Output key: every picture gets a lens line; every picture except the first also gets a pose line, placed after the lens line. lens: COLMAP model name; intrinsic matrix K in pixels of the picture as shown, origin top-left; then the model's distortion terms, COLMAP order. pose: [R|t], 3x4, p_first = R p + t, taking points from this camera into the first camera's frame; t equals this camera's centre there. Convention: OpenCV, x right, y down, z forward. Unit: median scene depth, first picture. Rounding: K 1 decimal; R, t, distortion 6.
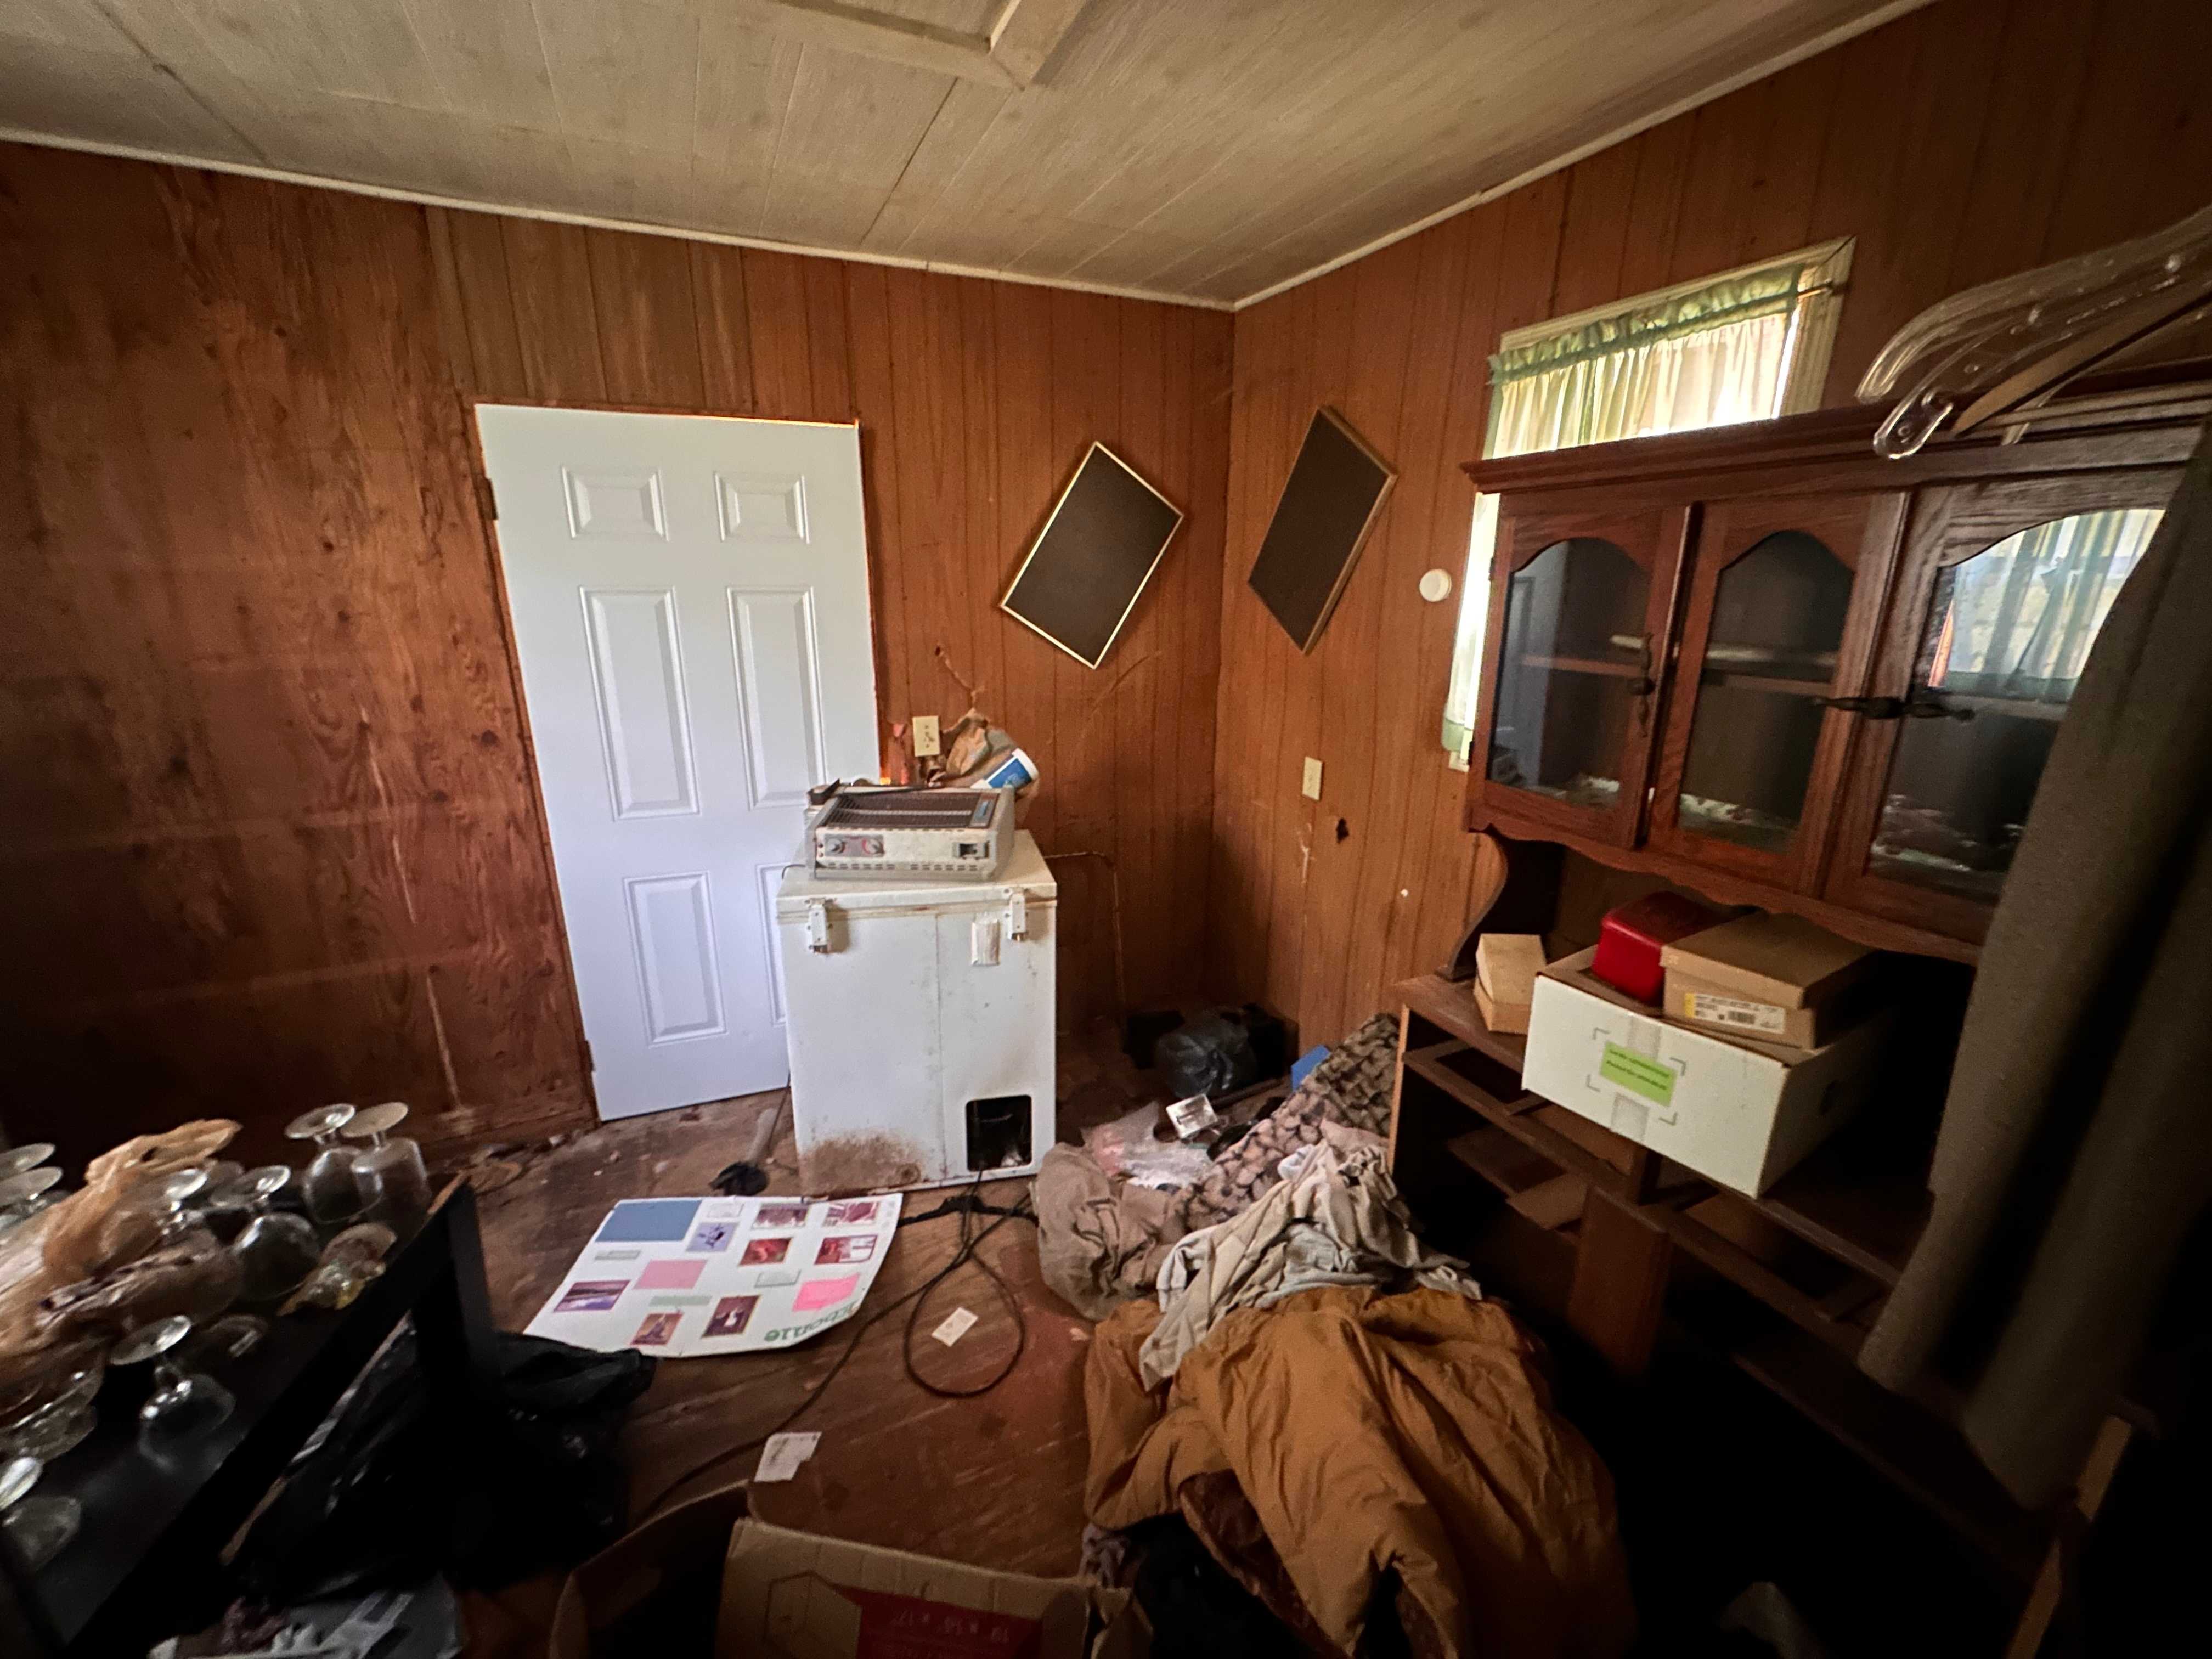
lens RADIAL K [[880.5, 0, 1103.4], [0, 880.5, 831.0], [0, 0, 1]] dist [-0.000666, 0.000084]
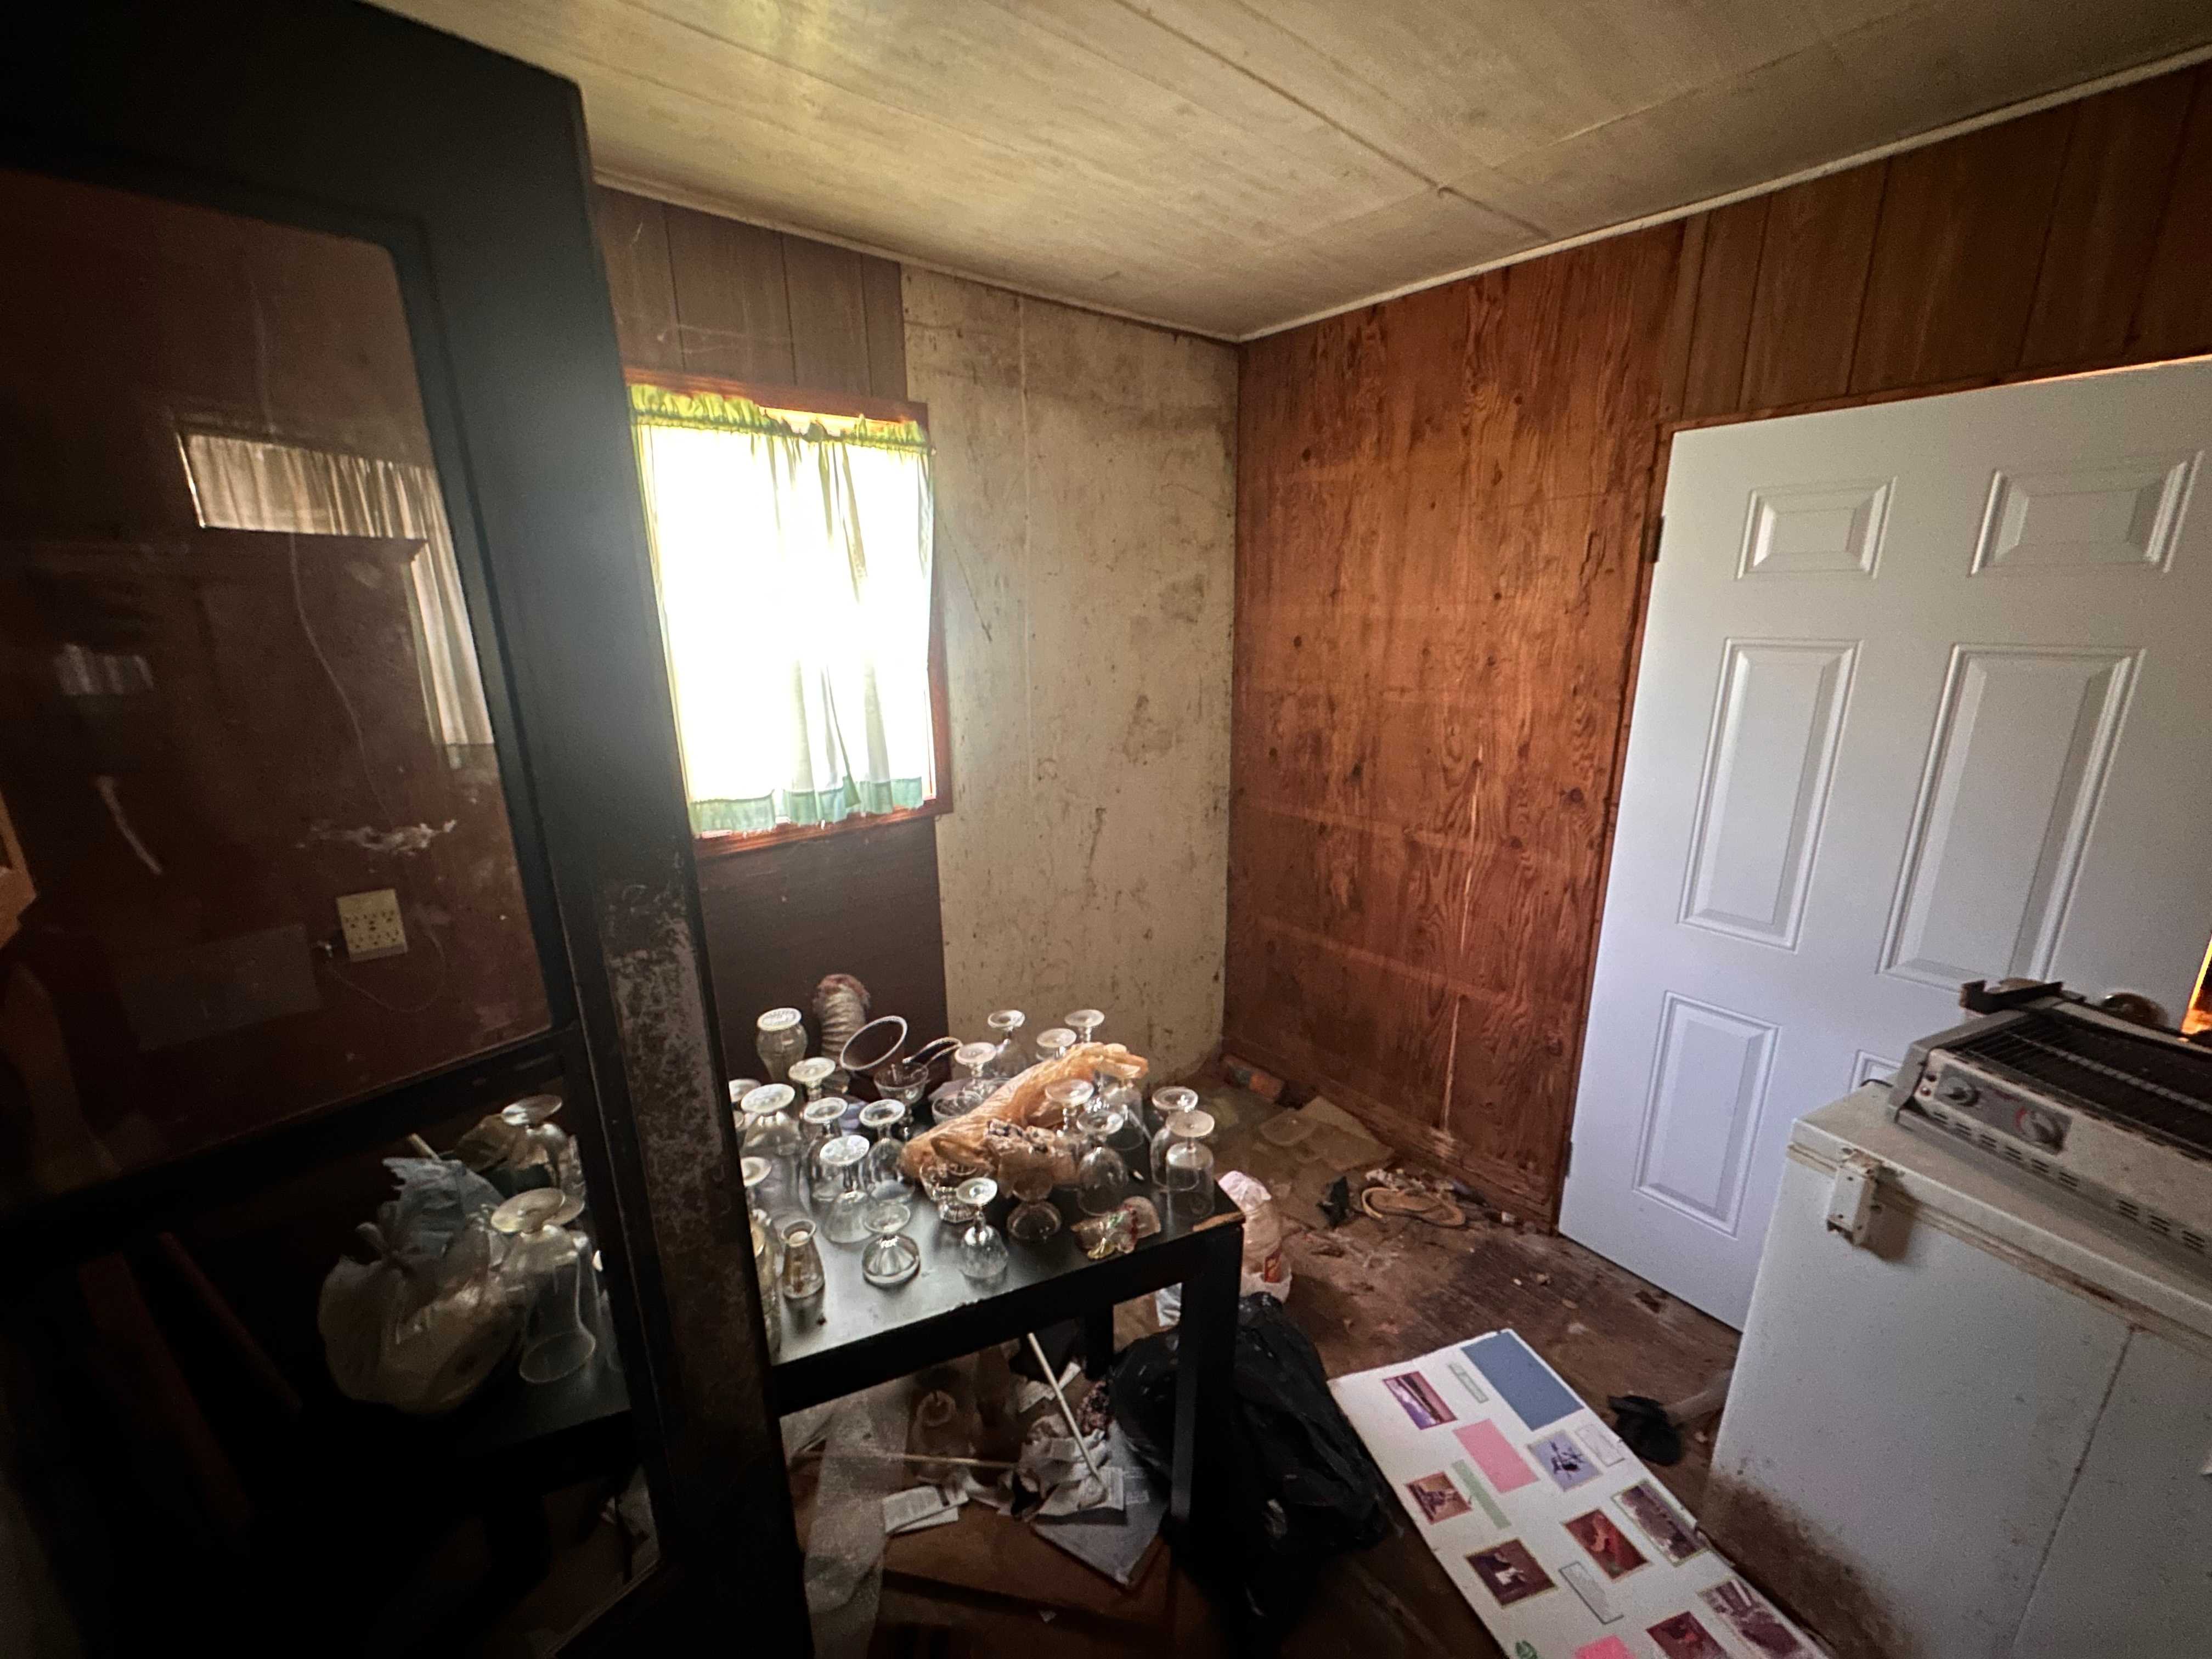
lens RADIAL K [[880.5, 0, 1109.0], [0, 880.5, 830.0], [0, 0, 1]] dist [-0.000666, 0.000084]
pose [[0.265945, 0.234181, -0.935111, 0.052554], [-0.261679, 0.951158, 0.163779, -0.098657], [0.927792, 0.201143, 0.314236, 0.266248]]
